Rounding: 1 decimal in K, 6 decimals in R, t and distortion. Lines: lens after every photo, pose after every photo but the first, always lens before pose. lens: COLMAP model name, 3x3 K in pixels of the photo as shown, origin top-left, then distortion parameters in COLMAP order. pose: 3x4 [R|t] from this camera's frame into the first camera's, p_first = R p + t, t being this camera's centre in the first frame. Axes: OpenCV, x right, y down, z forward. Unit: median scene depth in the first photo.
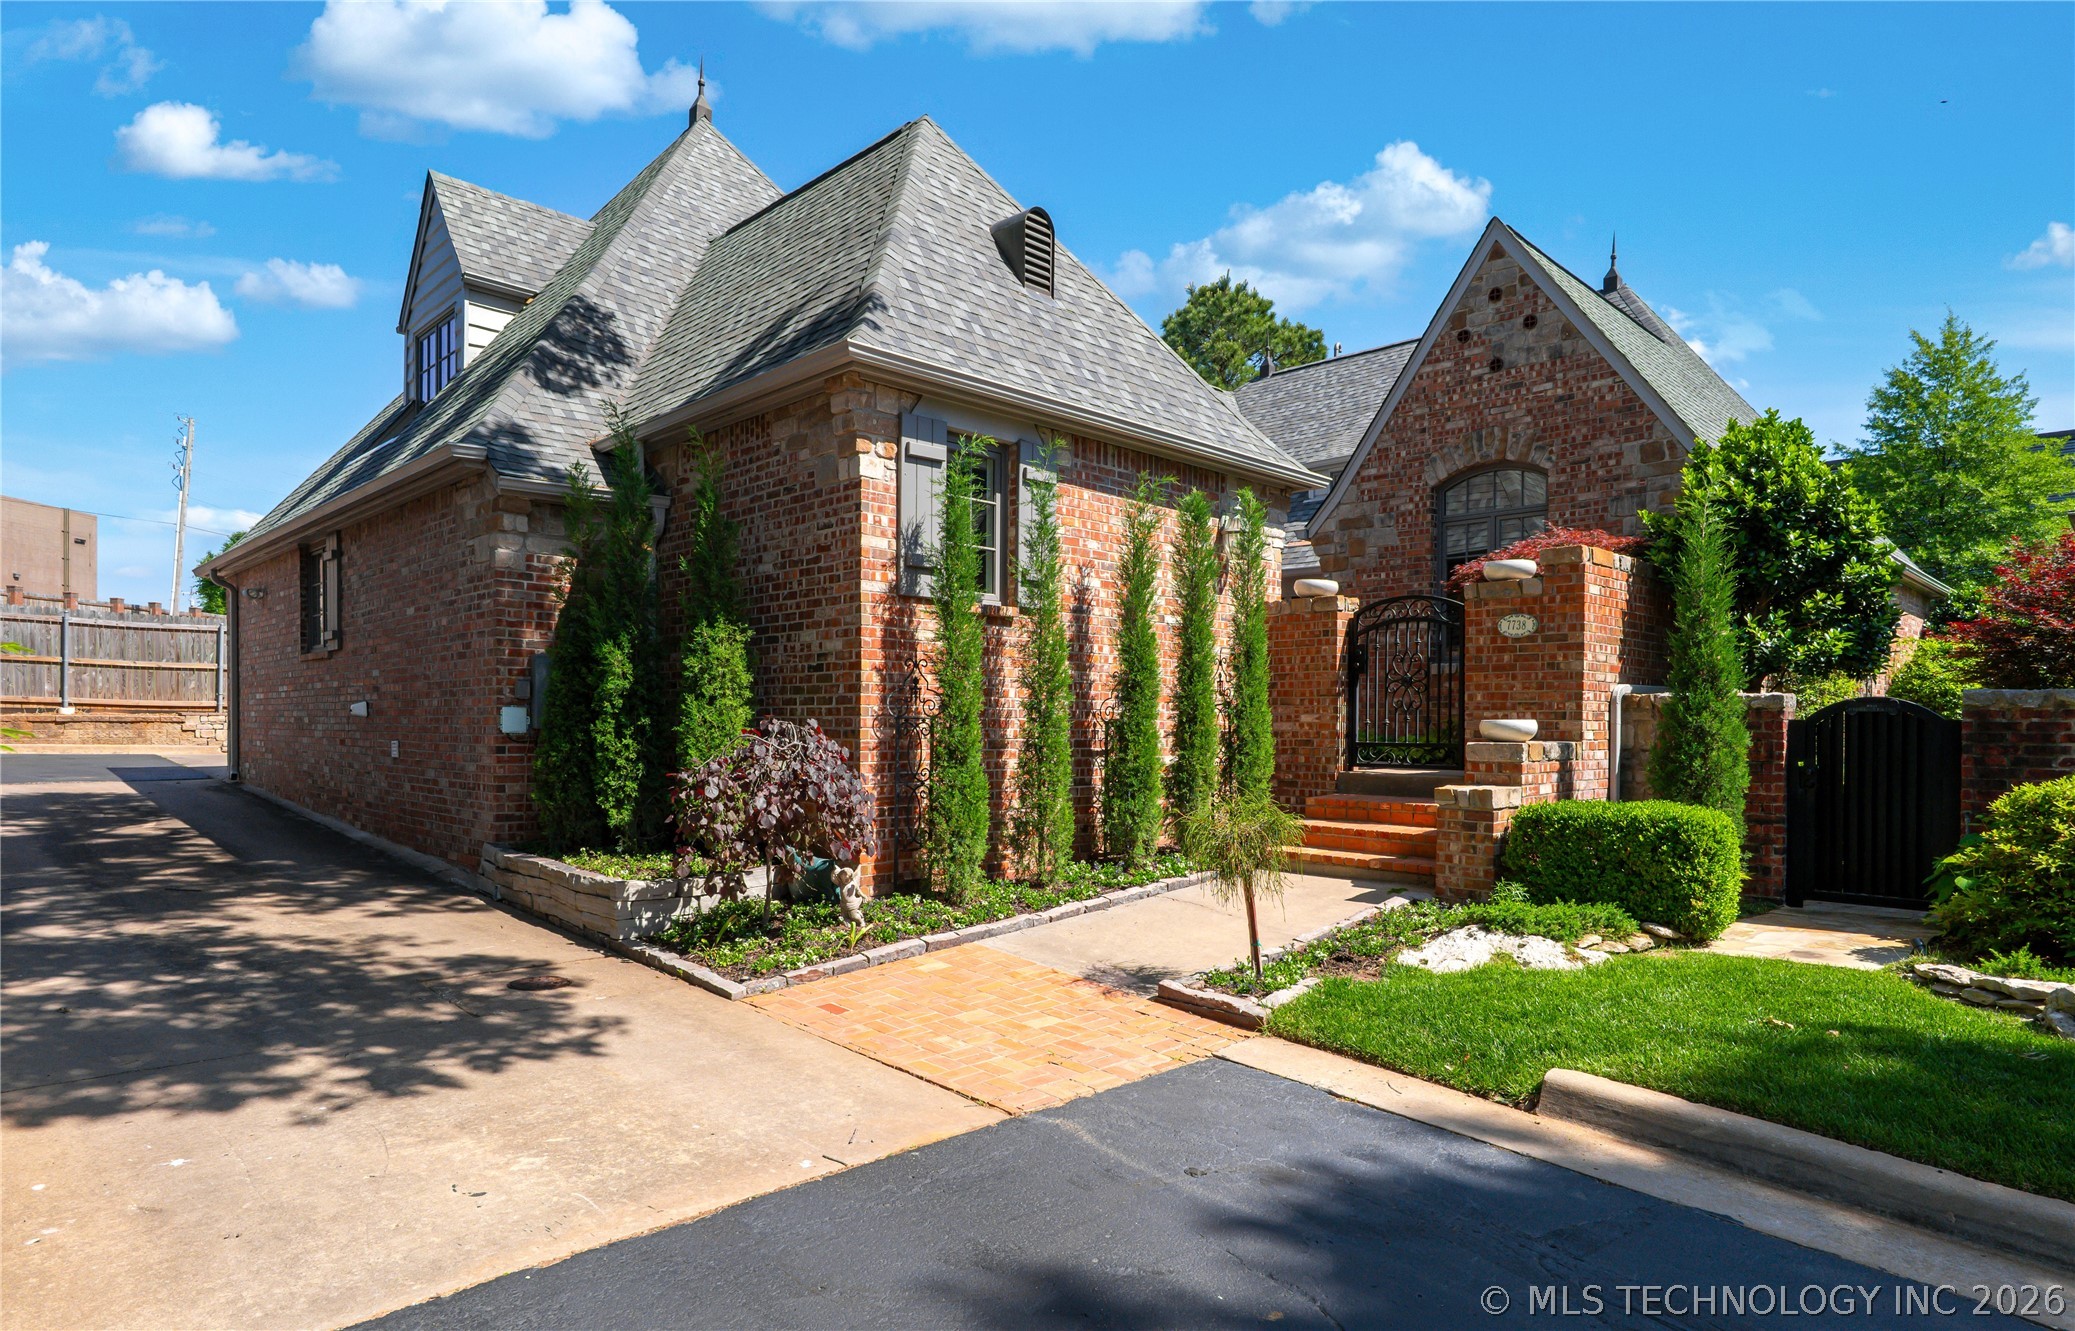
lens RADIAL K [[1173.9, 0, 1043.9], [0, 1173.9, 726.1], [0, 0, 1]] dist [-0.003949, -0.000305]
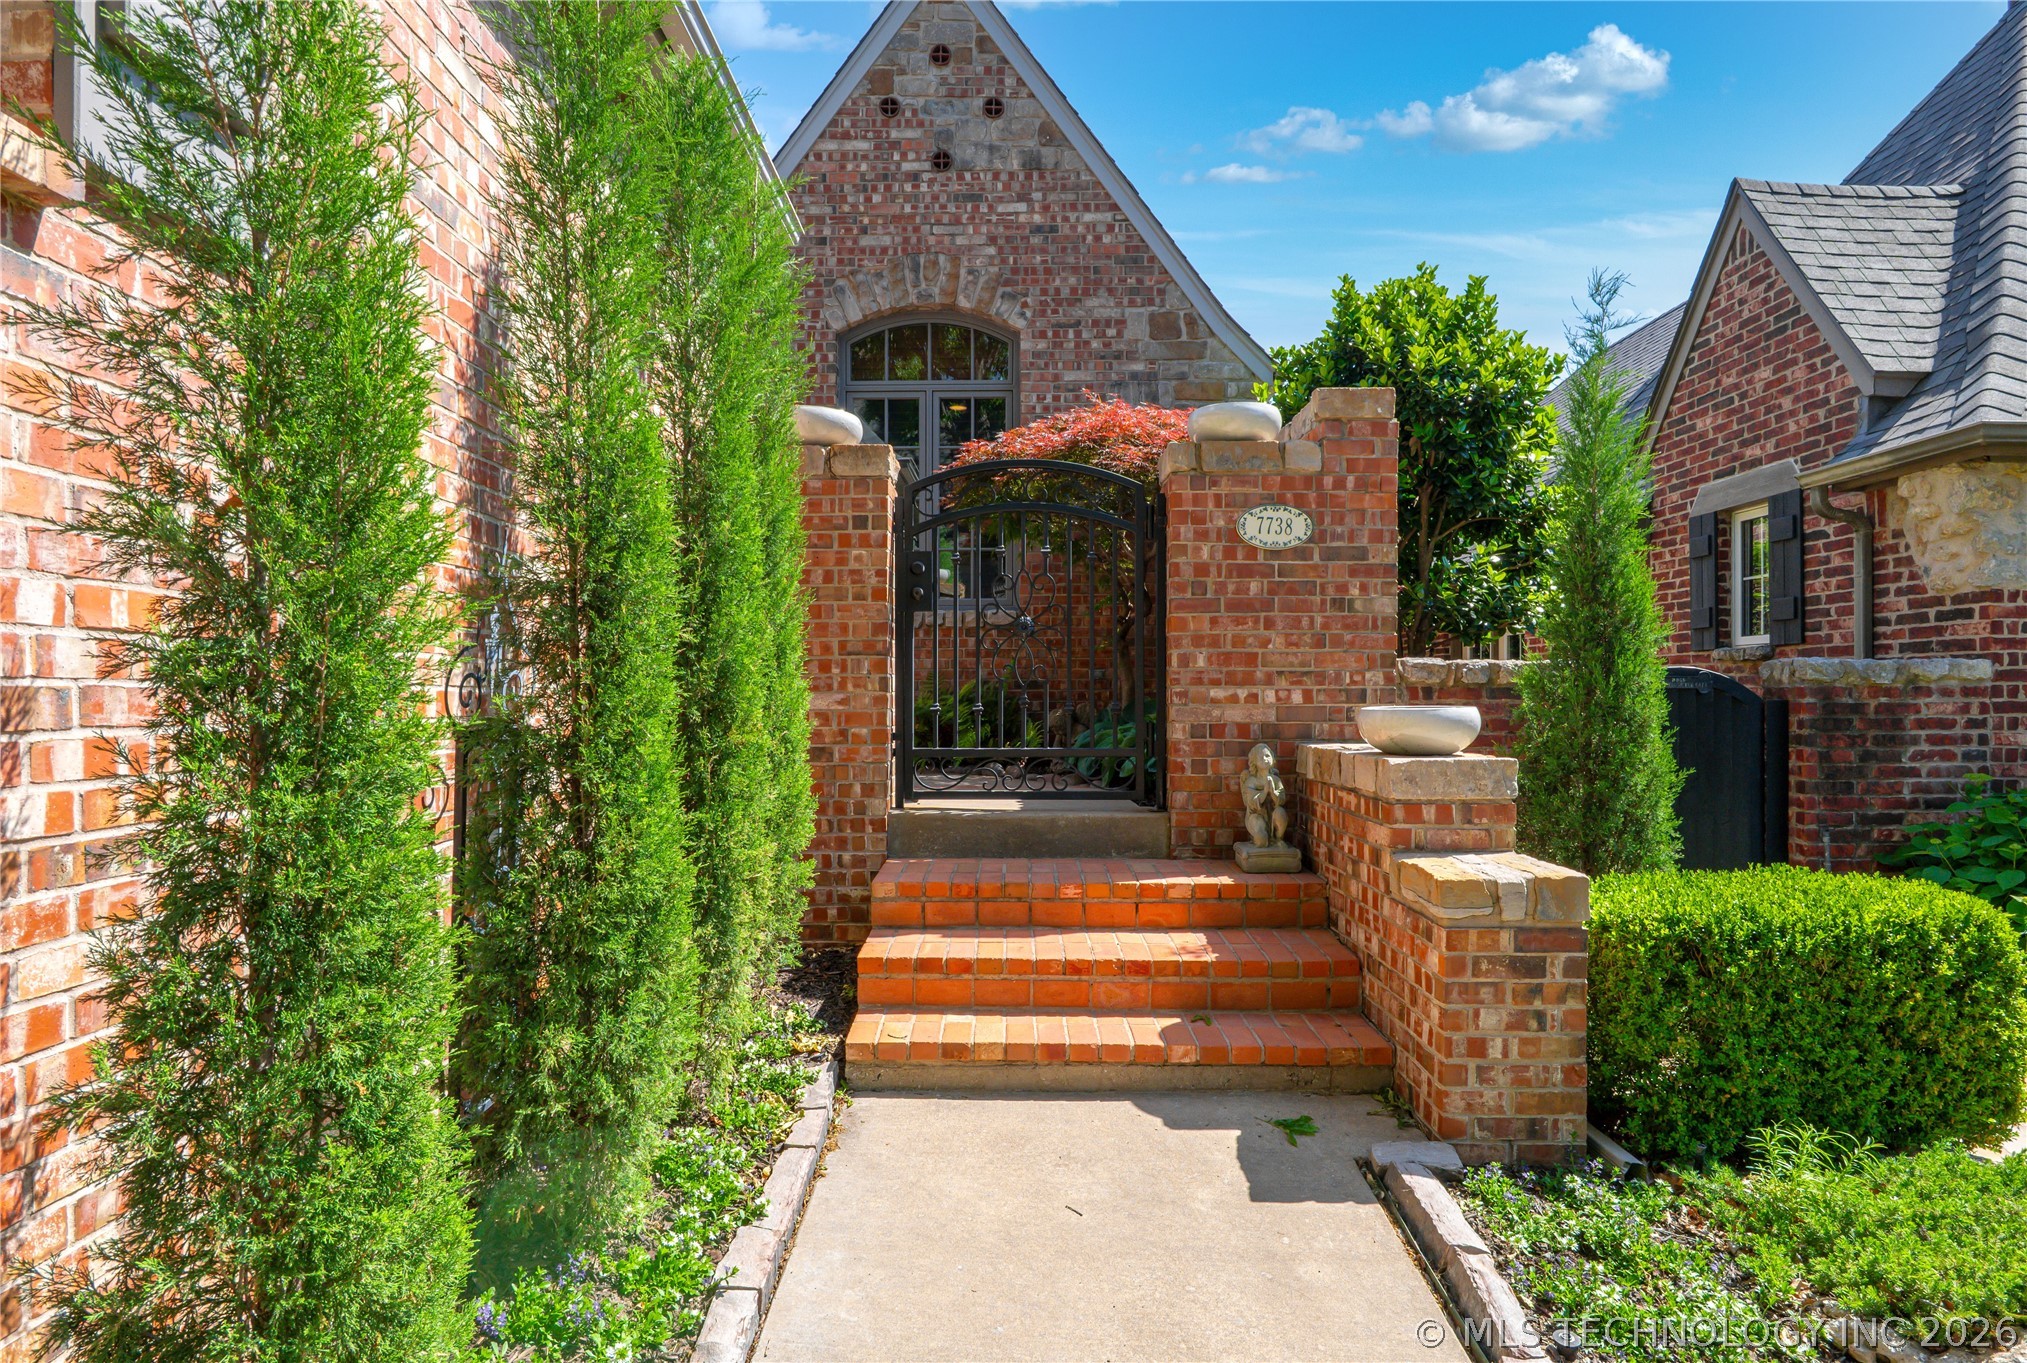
lens RADIAL K [[1111.4, 0, 1008.9], [0, 1111.4, 698.7], [0, 0, 1]] dist [-0.024311, 0.000729]
pose [[0.712199, -0.009098, 0.701919, -0.029109], [0.006948, 0.999958, 0.005911, -0.008943], [-0.701943, 0.000667, 0.712232, 0.568110]]
